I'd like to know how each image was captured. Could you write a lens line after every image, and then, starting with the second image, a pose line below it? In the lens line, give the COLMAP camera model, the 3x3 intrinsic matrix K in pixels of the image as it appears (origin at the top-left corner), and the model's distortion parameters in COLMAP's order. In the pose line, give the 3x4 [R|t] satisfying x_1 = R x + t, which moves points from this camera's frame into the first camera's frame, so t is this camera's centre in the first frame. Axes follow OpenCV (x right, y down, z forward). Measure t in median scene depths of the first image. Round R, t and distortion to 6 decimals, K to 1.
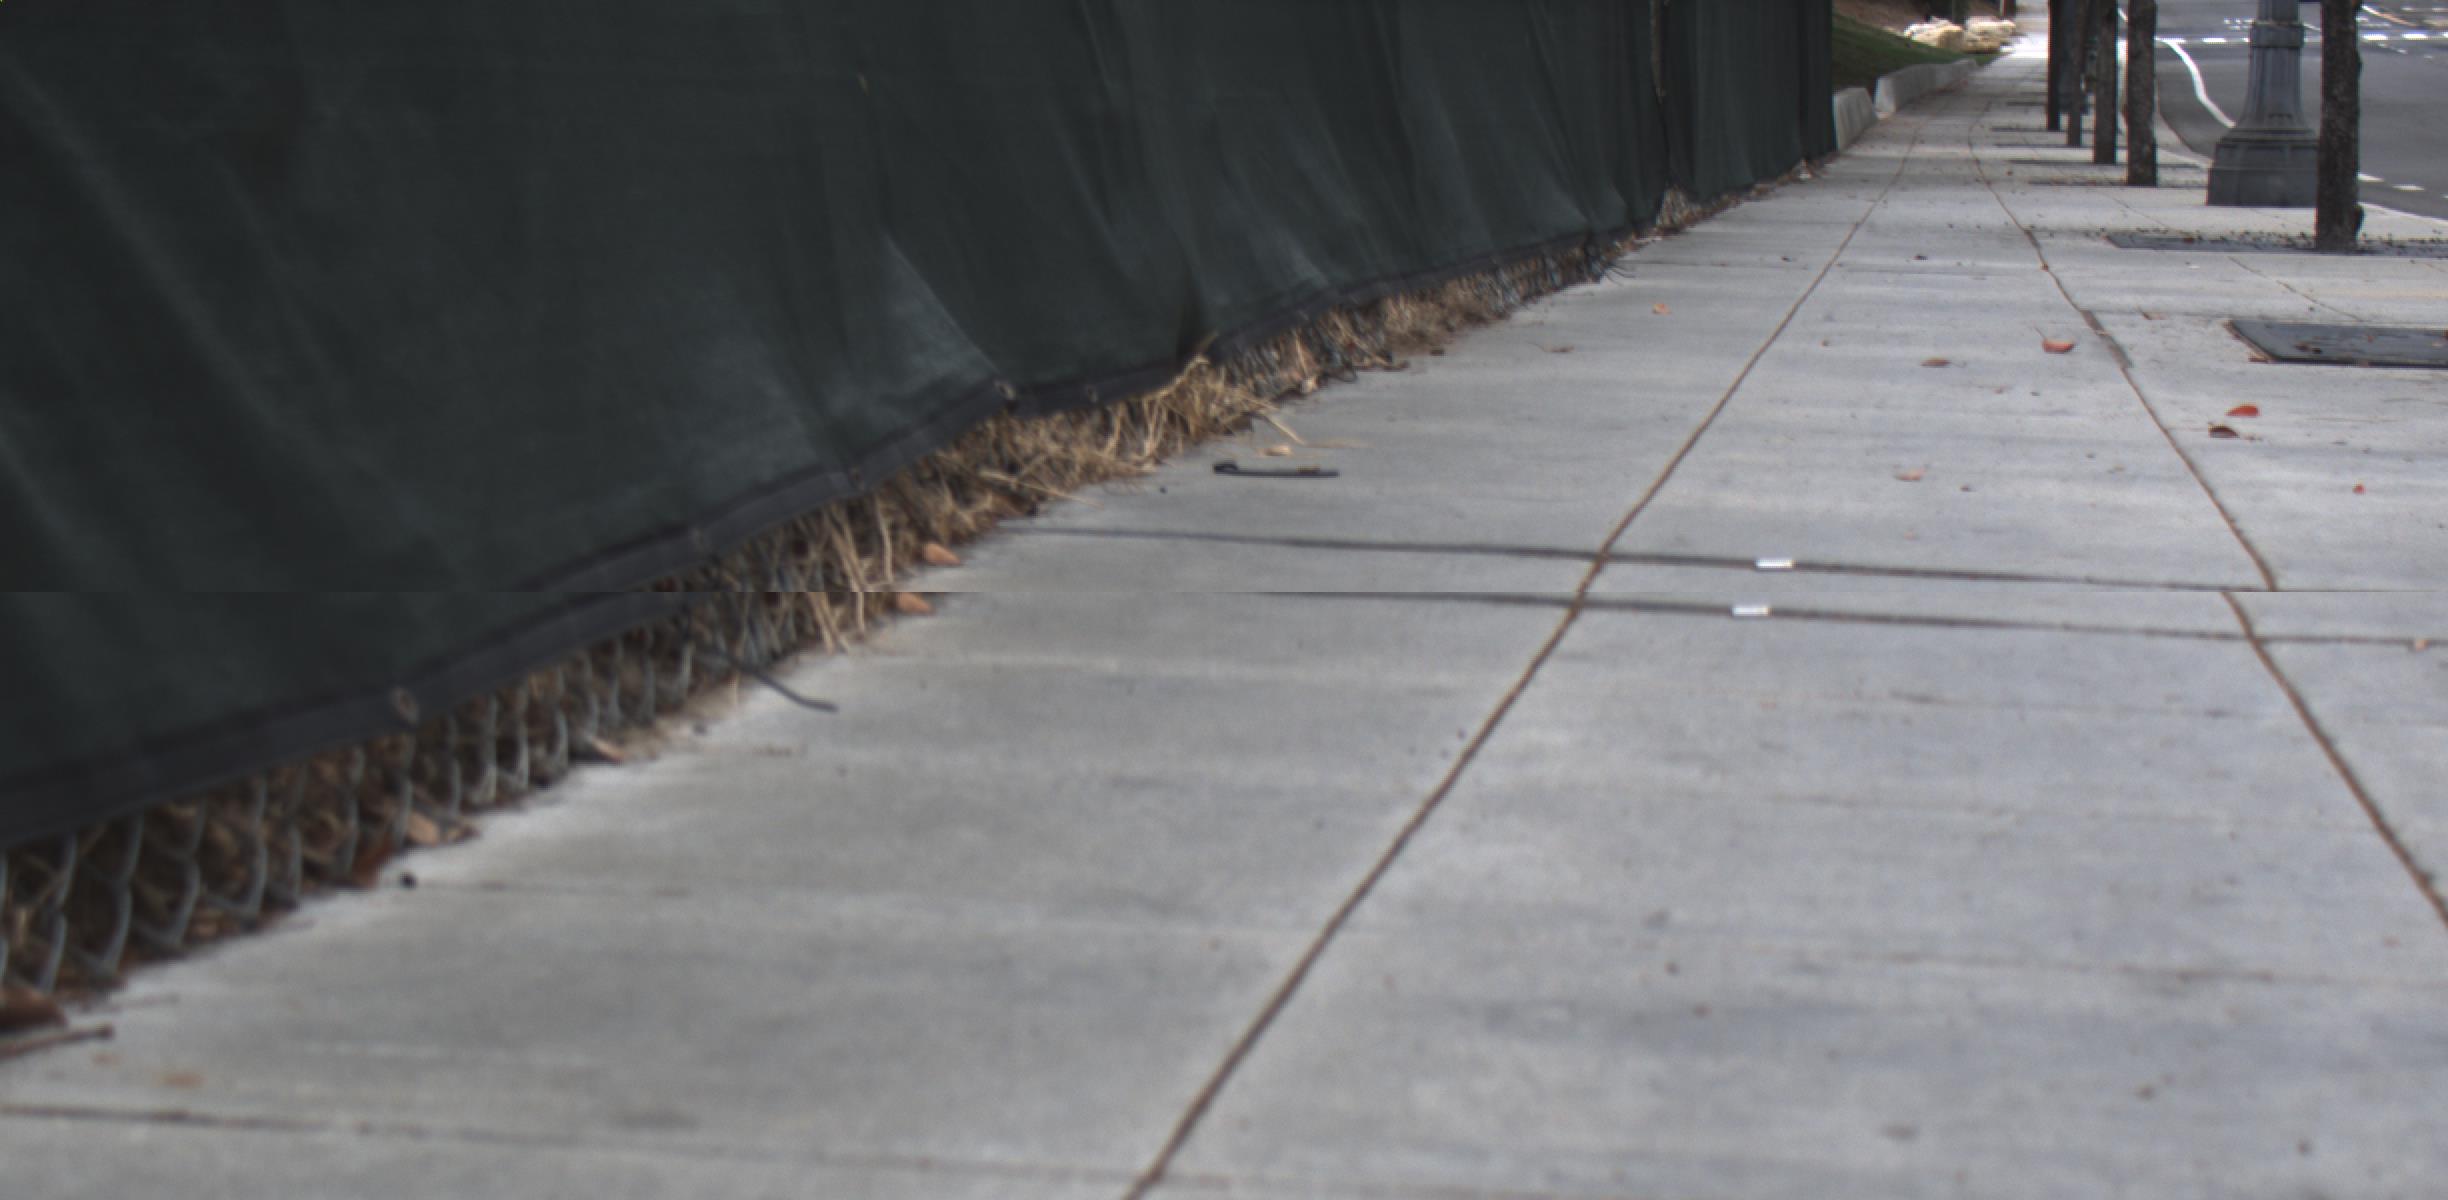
lens RADIAL K [[4111.8, 0, 1247.6], [0, 4111.8, 654.0], [0, 0, 1]] dist [-0.075664, 0.000000]
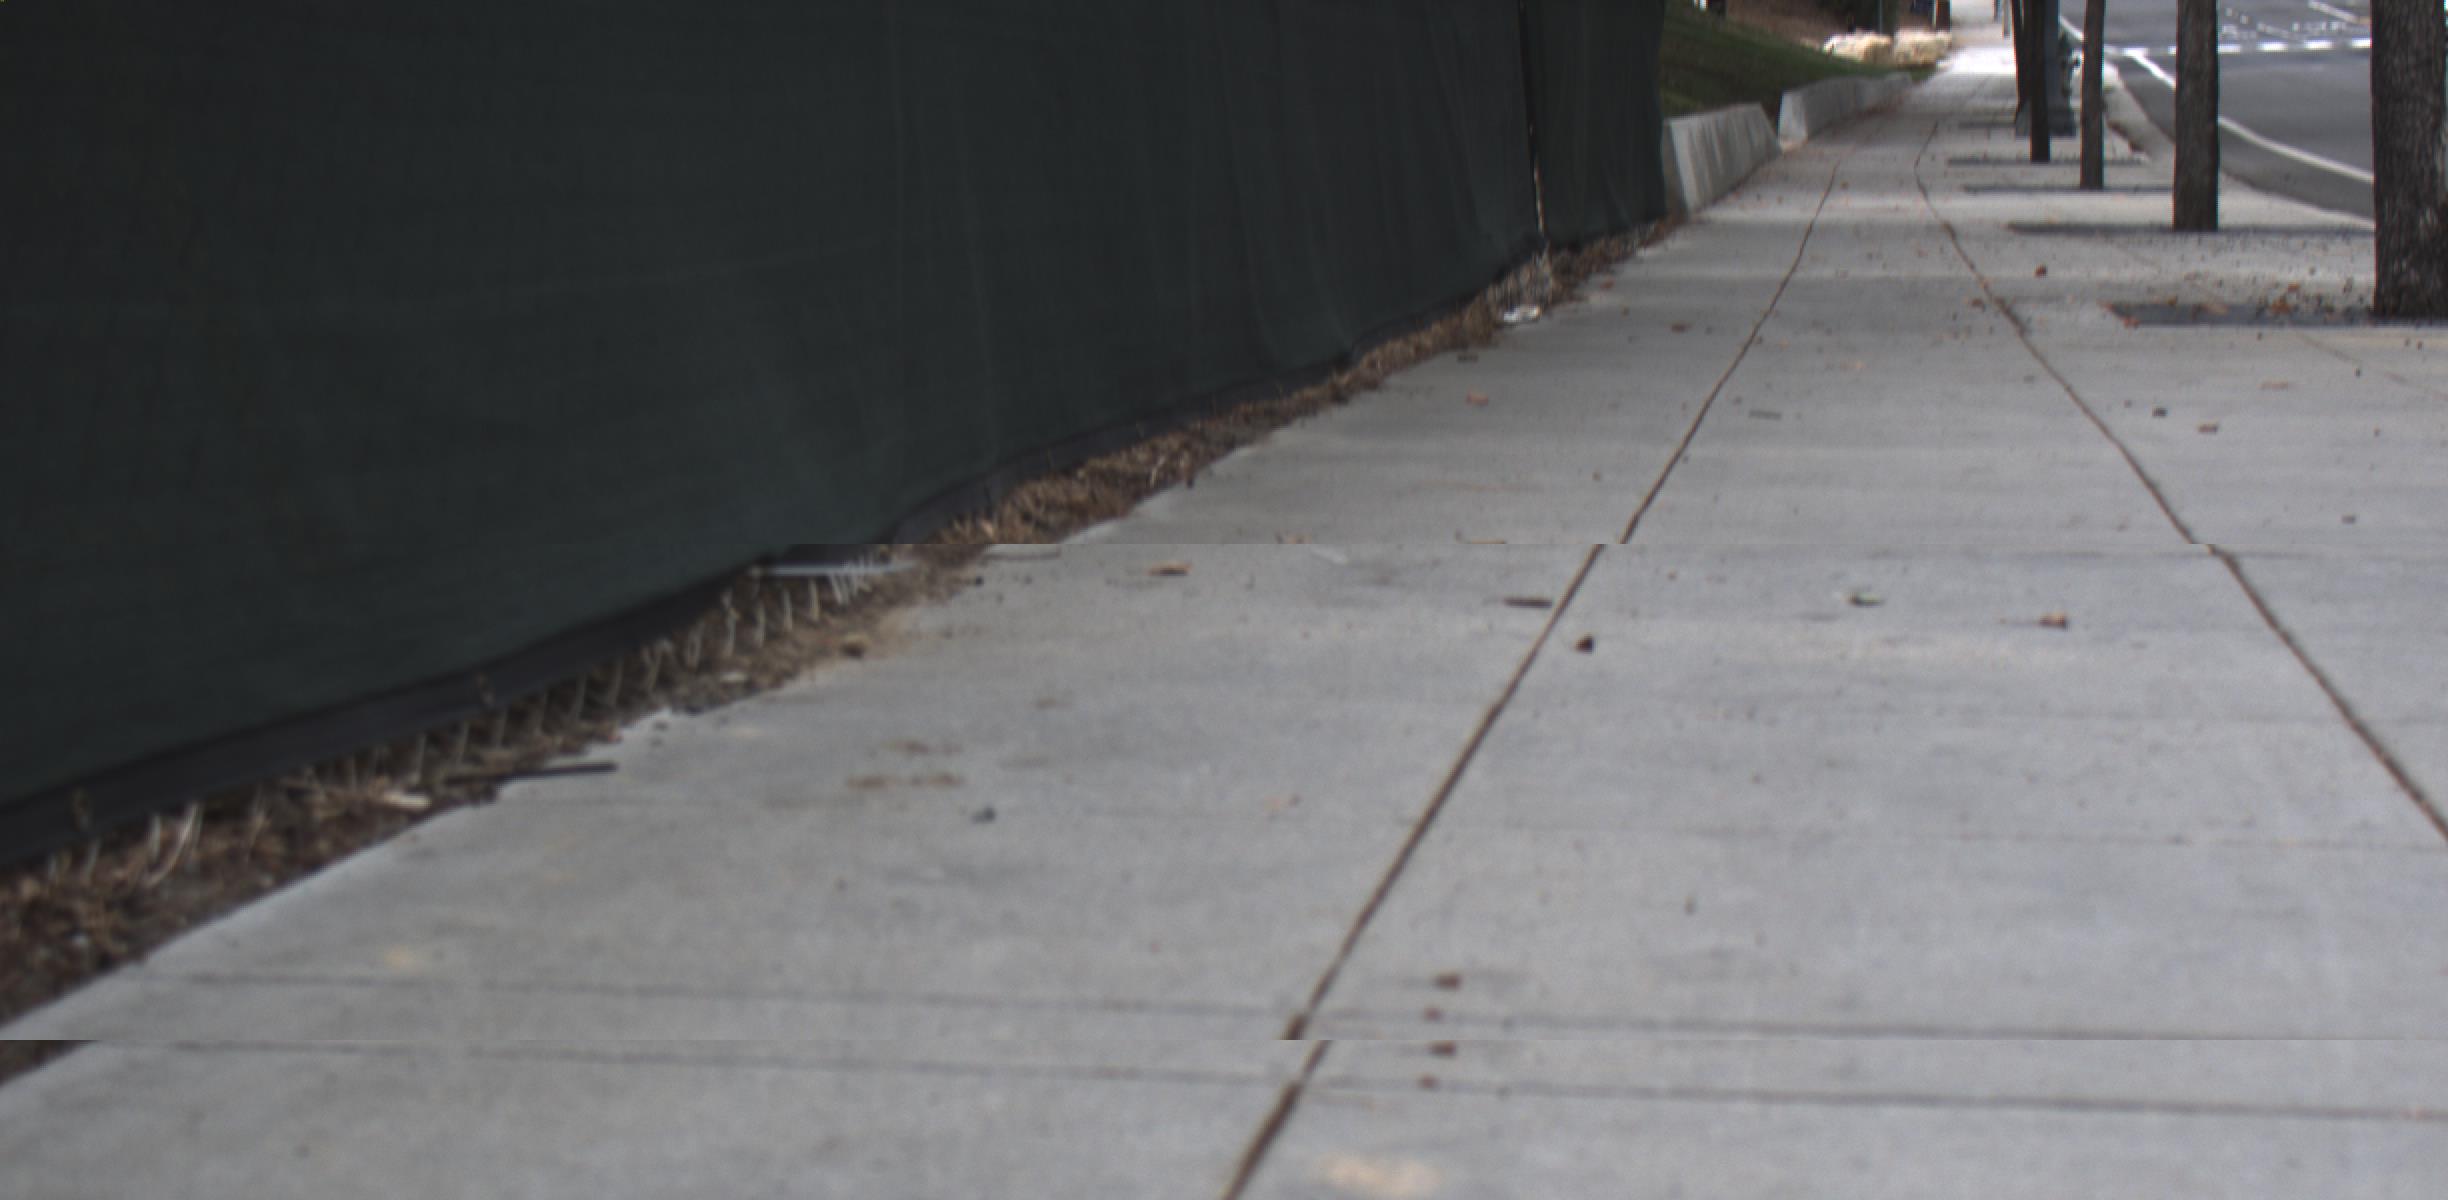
lens RADIAL K [[4111.8, 0, 1229.9], [0, 4111.8, 606.5], [0, 0, 1]] dist [-0.075664, 0.000000]
pose [[0.999704, -0.021925, 0.010516, 0.193851], [0.022146, 0.999525, -0.021412, -0.152725], [-0.010042, 0.021638, 0.999715, 1.161814]]
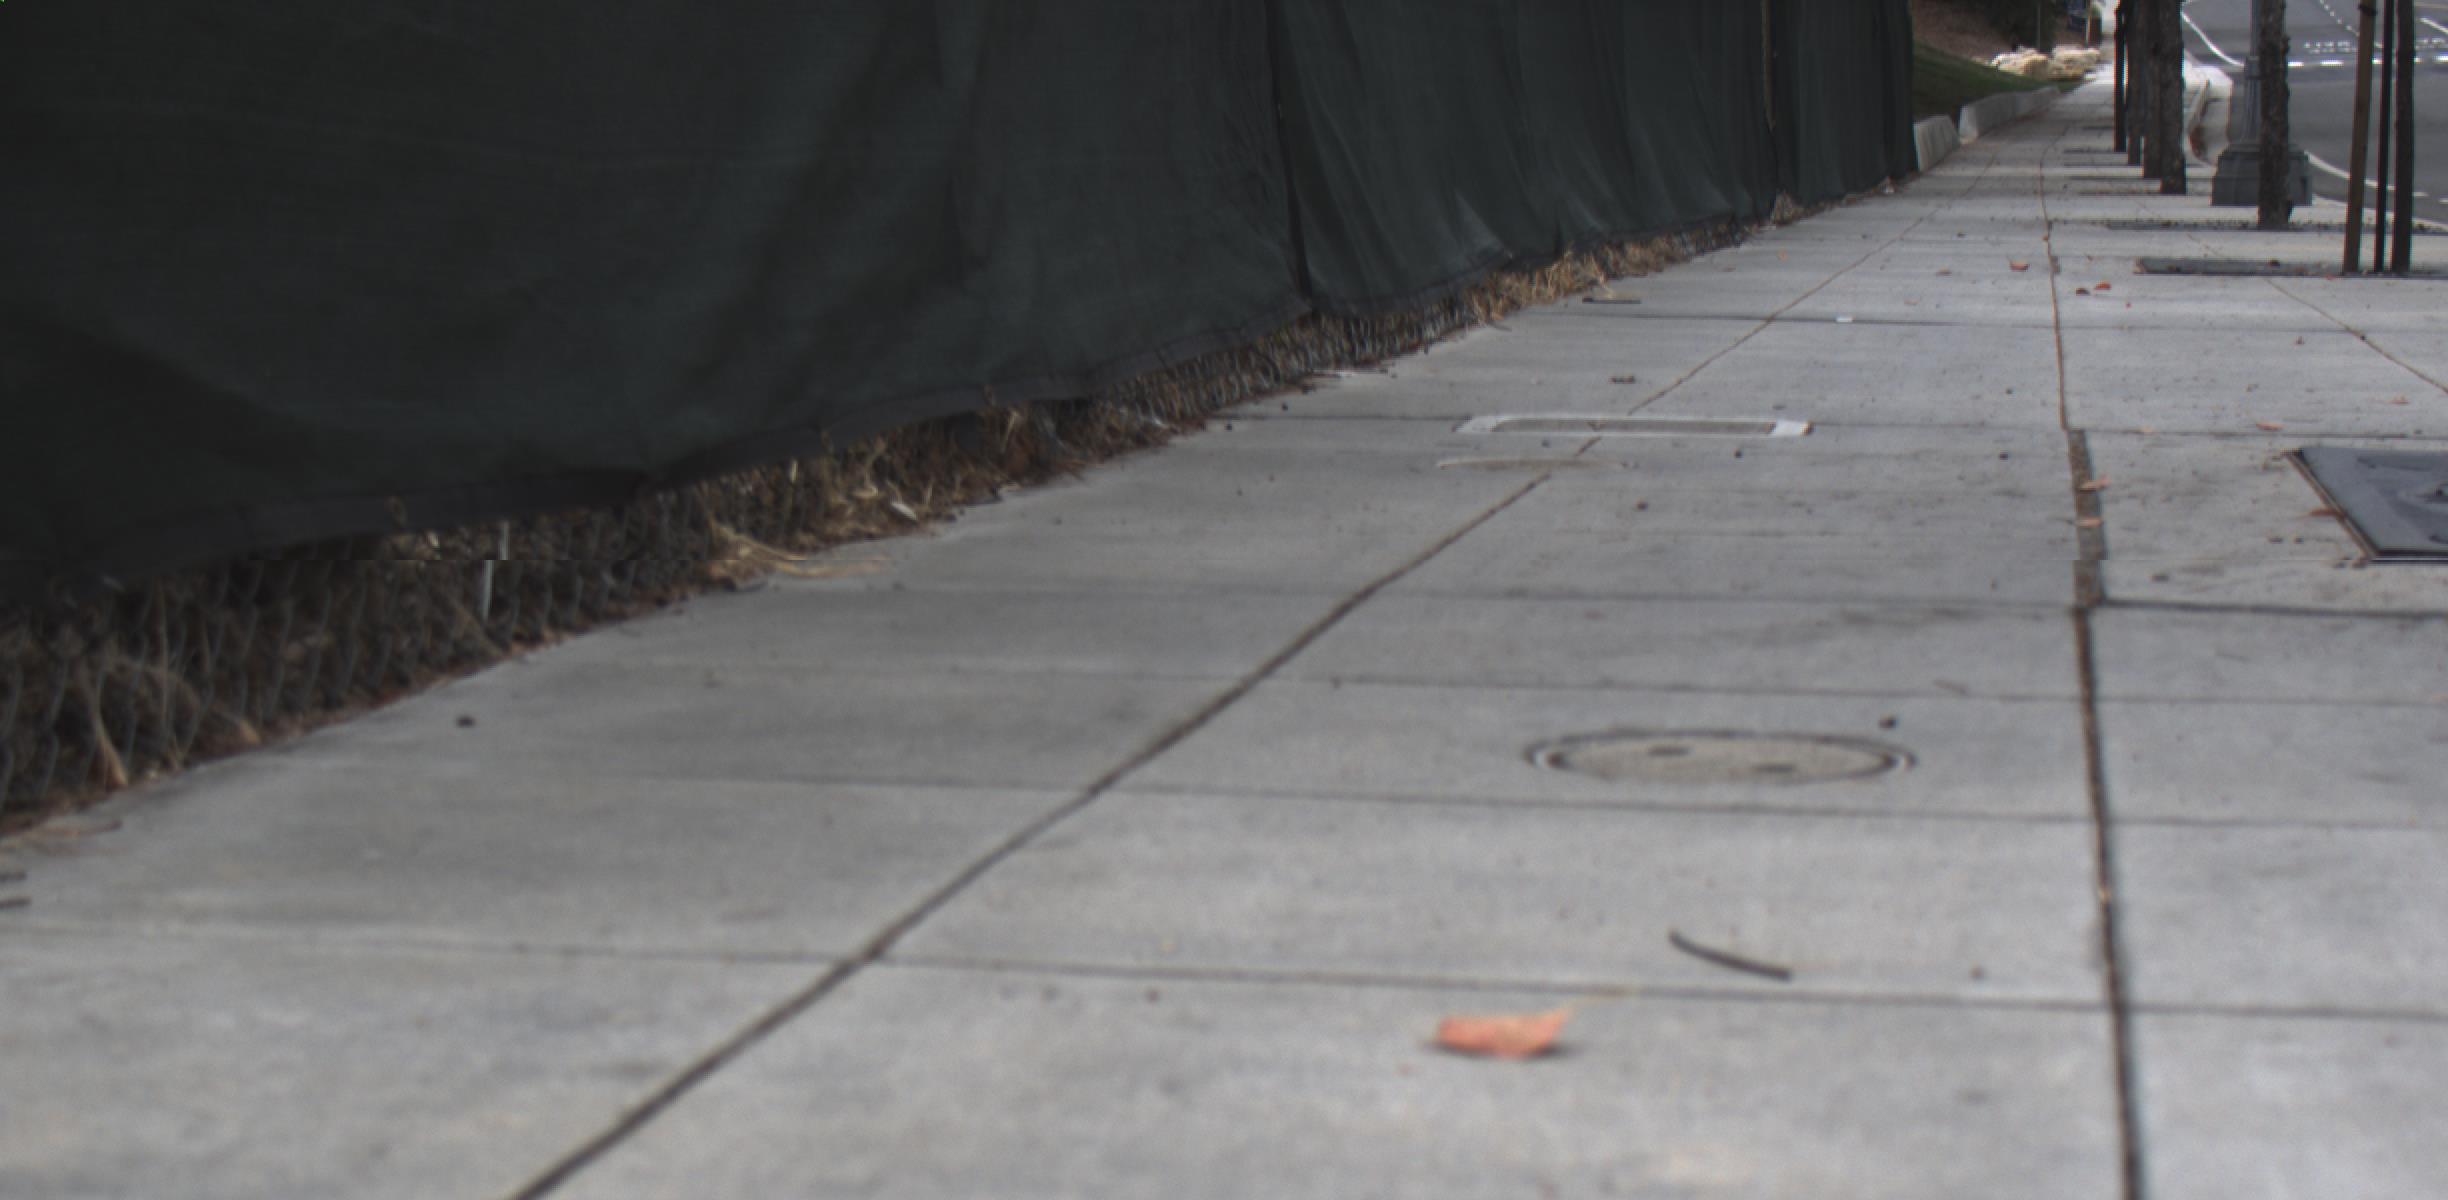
lens RADIAL K [[4111.8, 0, 1273.5], [0, 4111.8, 718.9], [0, 0, 1]] dist [-0.075664, 0.000000]
pose [[0.999704, -0.015320, -0.018912, -0.041724], [0.015435, 0.999863, 0.005961, 0.049707], [0.018818, -0.006252, 0.999803, -0.358934]]
